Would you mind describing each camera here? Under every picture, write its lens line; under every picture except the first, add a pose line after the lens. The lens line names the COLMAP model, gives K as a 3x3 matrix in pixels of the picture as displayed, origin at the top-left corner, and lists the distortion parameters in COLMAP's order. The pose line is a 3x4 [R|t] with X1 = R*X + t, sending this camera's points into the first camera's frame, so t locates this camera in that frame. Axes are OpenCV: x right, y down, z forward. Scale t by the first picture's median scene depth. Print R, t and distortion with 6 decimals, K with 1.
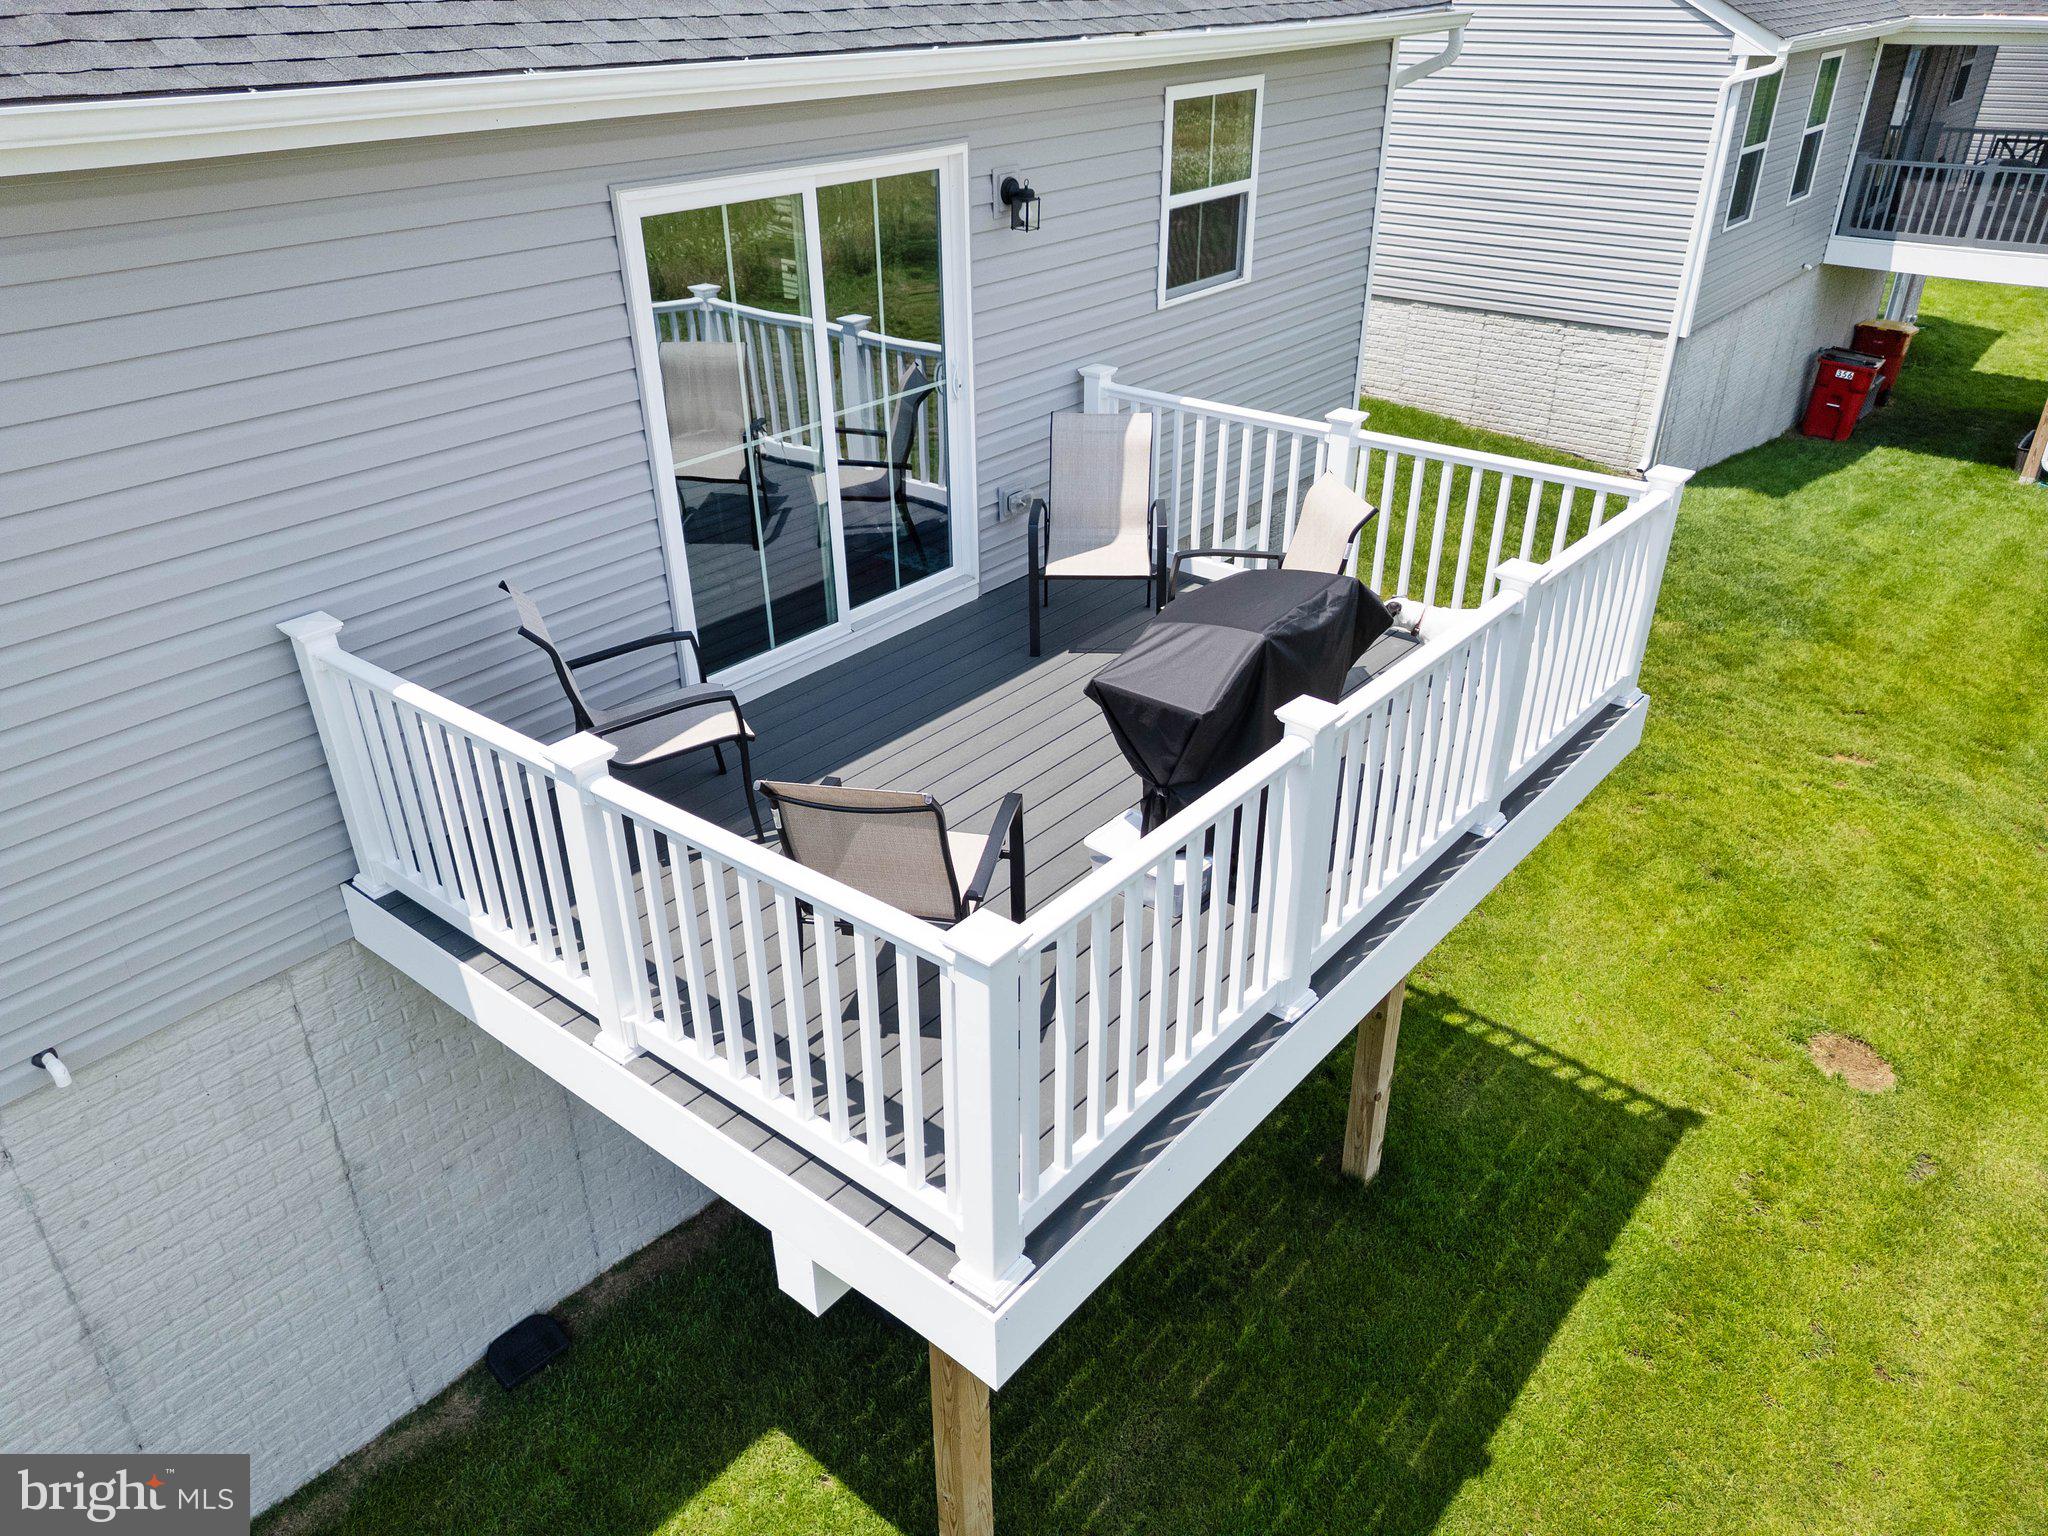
lens RADIAL K [[1454.0, 0, 1013.9], [0, 1454.0, 761.2], [0, 0, 1]] dist [0.033718, -0.027308]
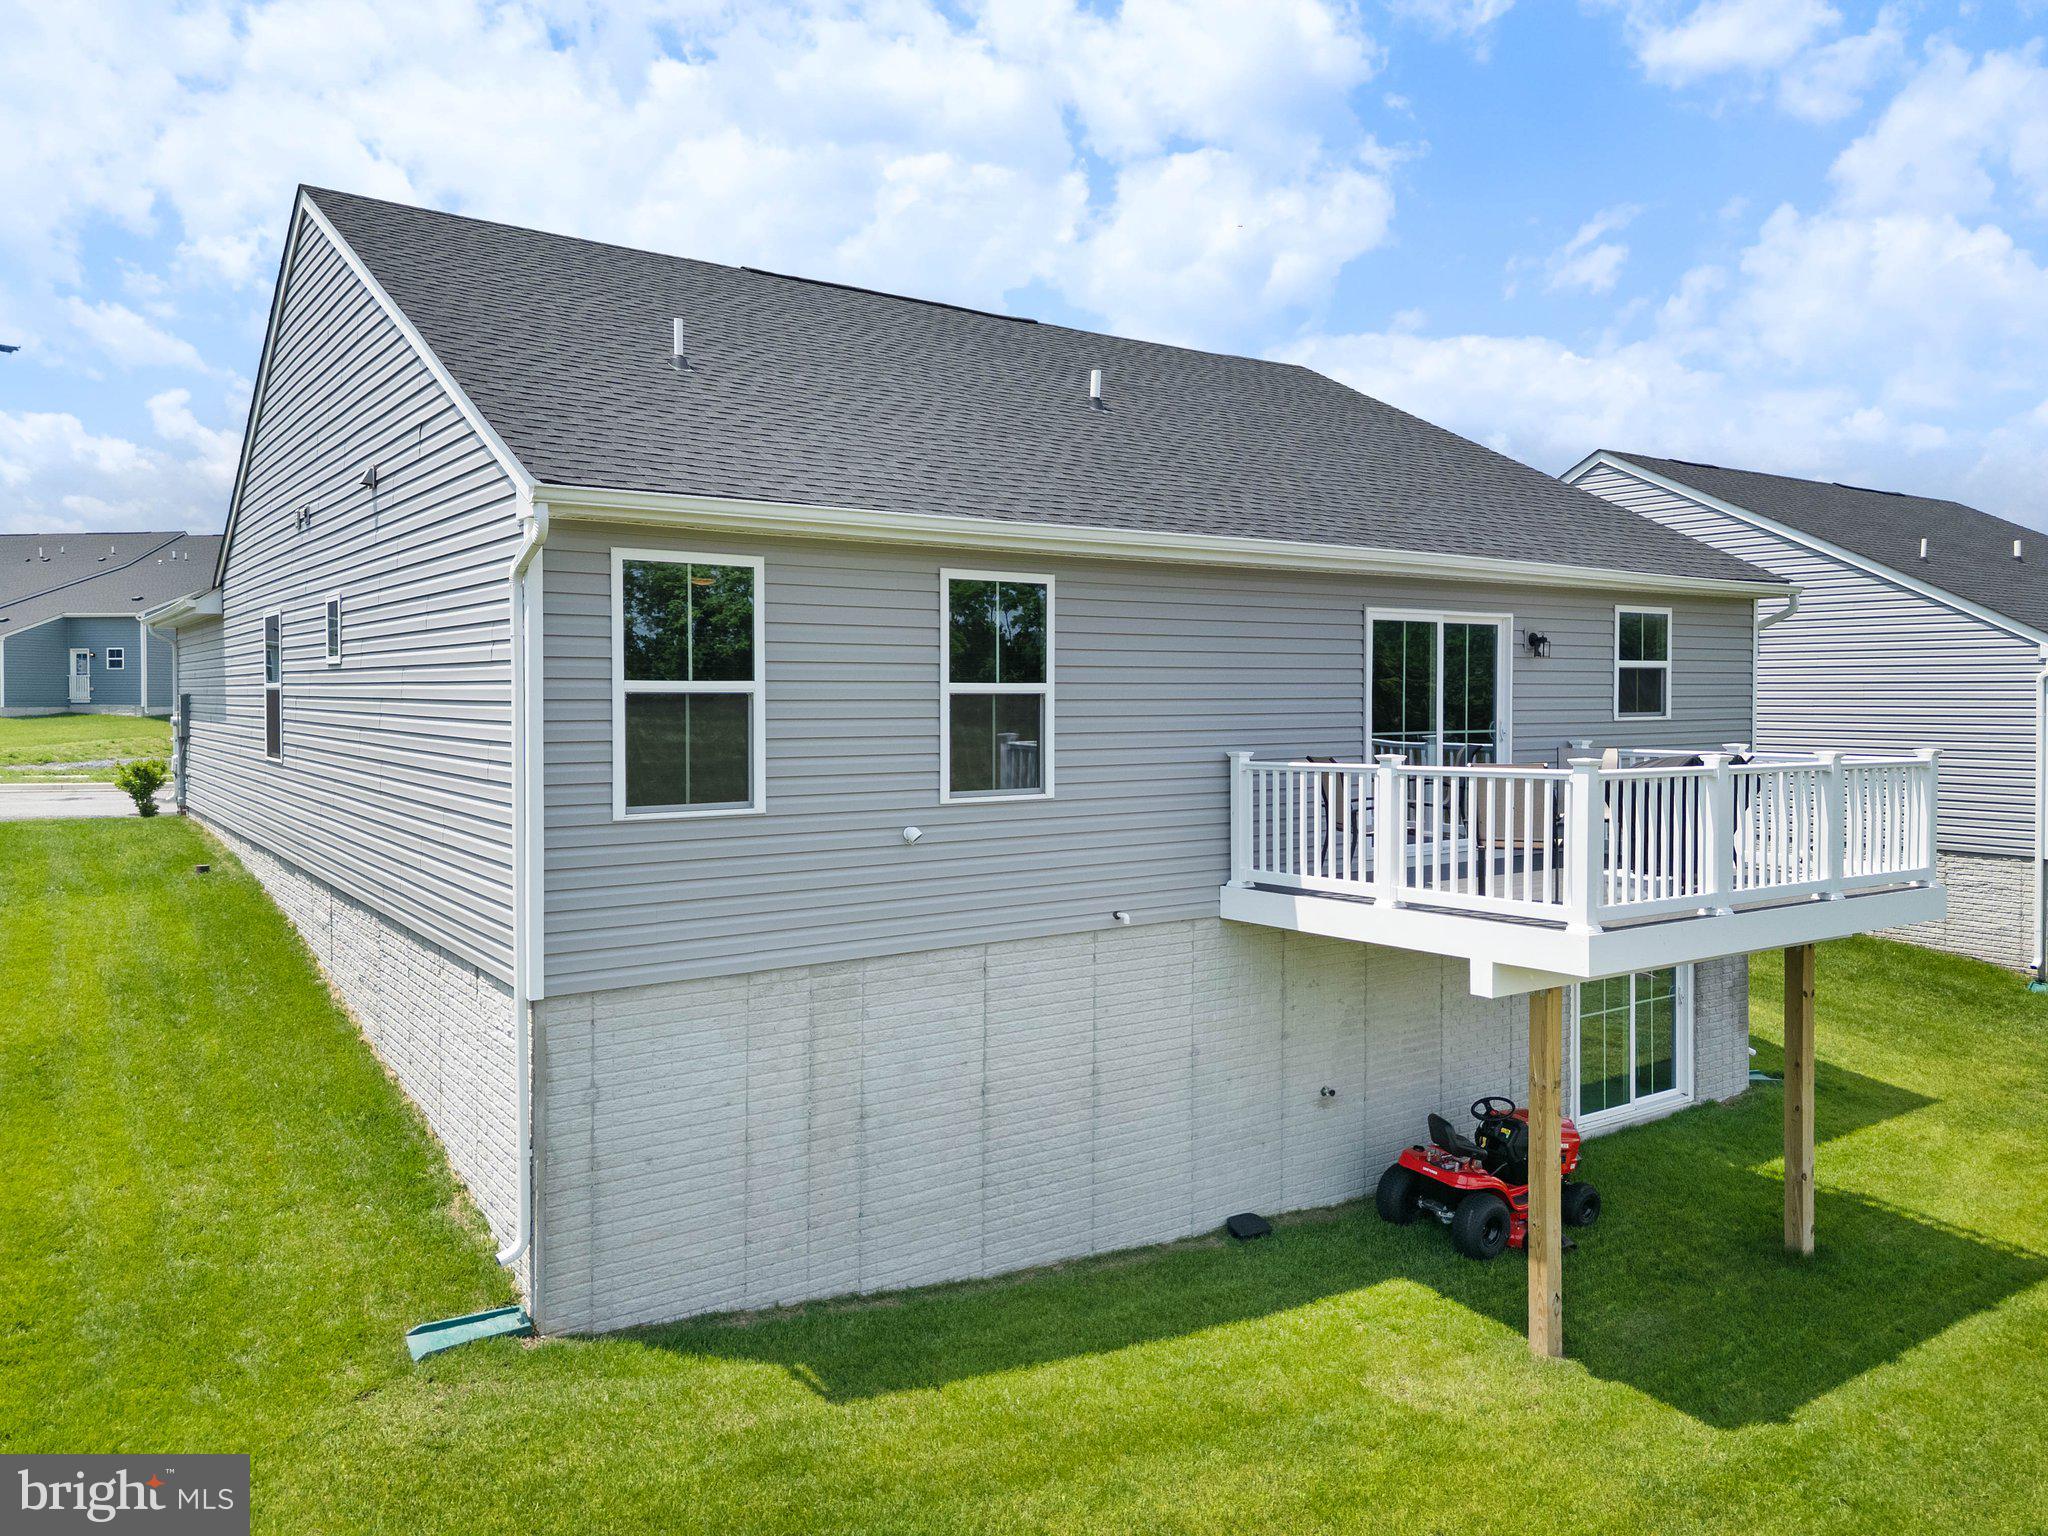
lens RADIAL K [[1454.0, 0, 1009.0], [0, 1454.0, 712.0], [0, 0, 1]] dist [0.033718, -0.027308]
pose [[0.963677, 0.013072, -0.266751, -0.138419], [-0.137861, 0.879794, -0.454926, 0.600728], [0.228739, 0.475176, 0.849639, -0.680248]]
